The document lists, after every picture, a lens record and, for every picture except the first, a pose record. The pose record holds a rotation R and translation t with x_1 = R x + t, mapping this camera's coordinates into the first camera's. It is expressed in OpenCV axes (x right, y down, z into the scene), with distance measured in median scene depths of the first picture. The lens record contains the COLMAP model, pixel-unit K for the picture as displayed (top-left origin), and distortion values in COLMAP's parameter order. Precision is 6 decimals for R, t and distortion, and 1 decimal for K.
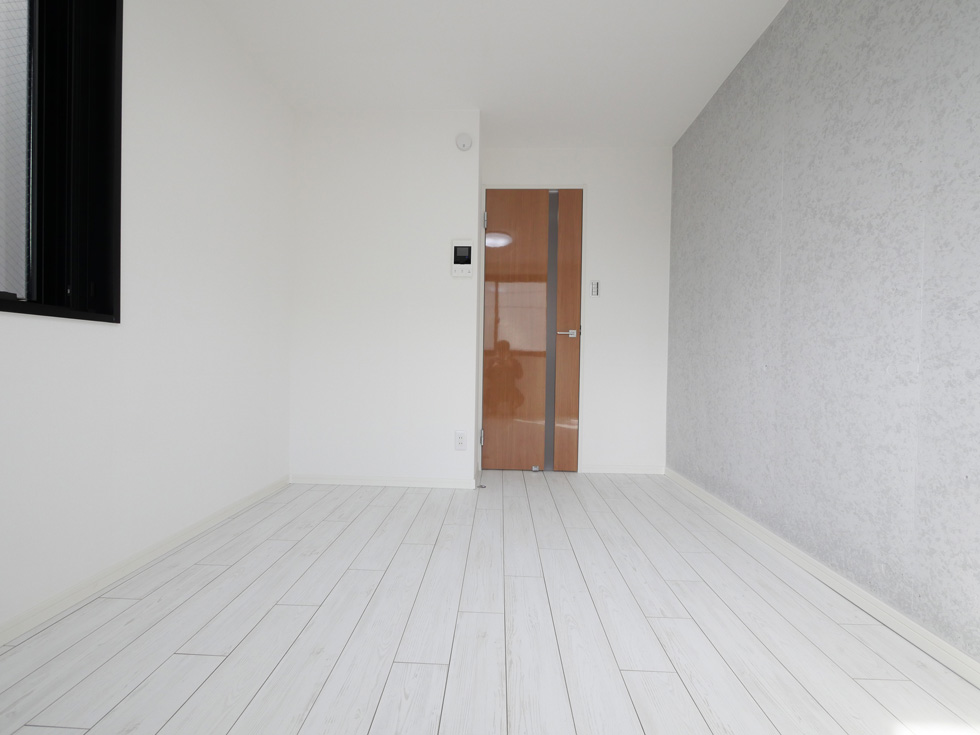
lens RADIAL K [[414.2, 0, 483.8], [0, 414.2, 367.9], [0, 0, 1]] dist [-0.001467, -0.000426]
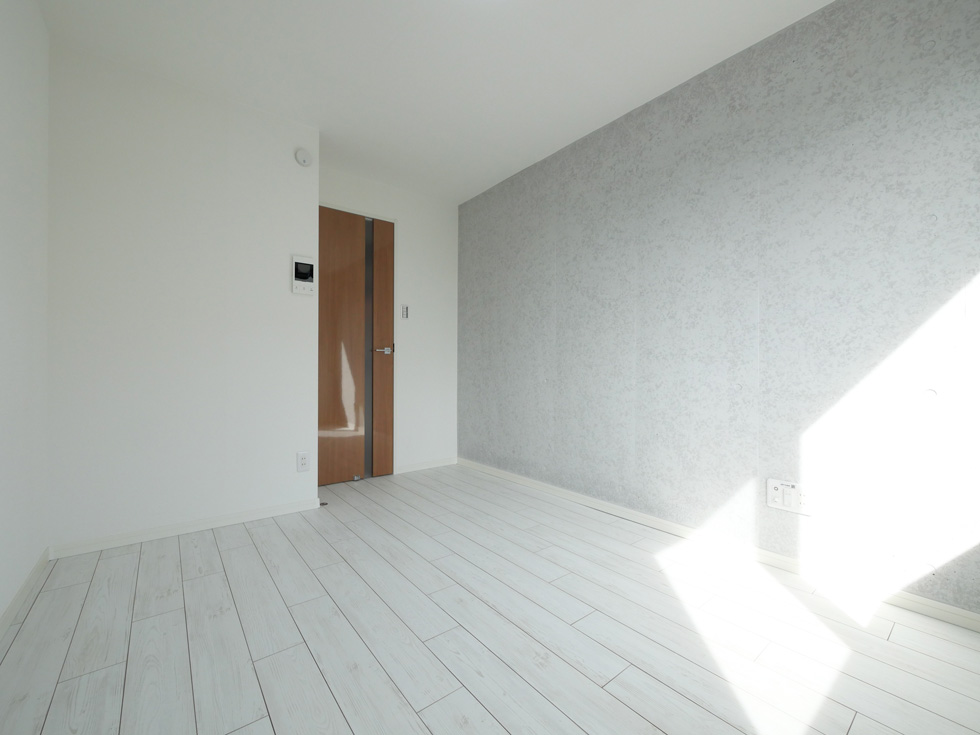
lens RADIAL K [[414.2, 0, 483.8], [0, 414.2, 367.9], [0, 0, 1]] dist [-0.001467, -0.000426]
pose [[0.763631, -0.013653, 0.645508, -0.624025], [0.017338, 0.999849, 0.000636, -0.066476], [-0.645420, 0.010706, 0.763753, -0.036913]]
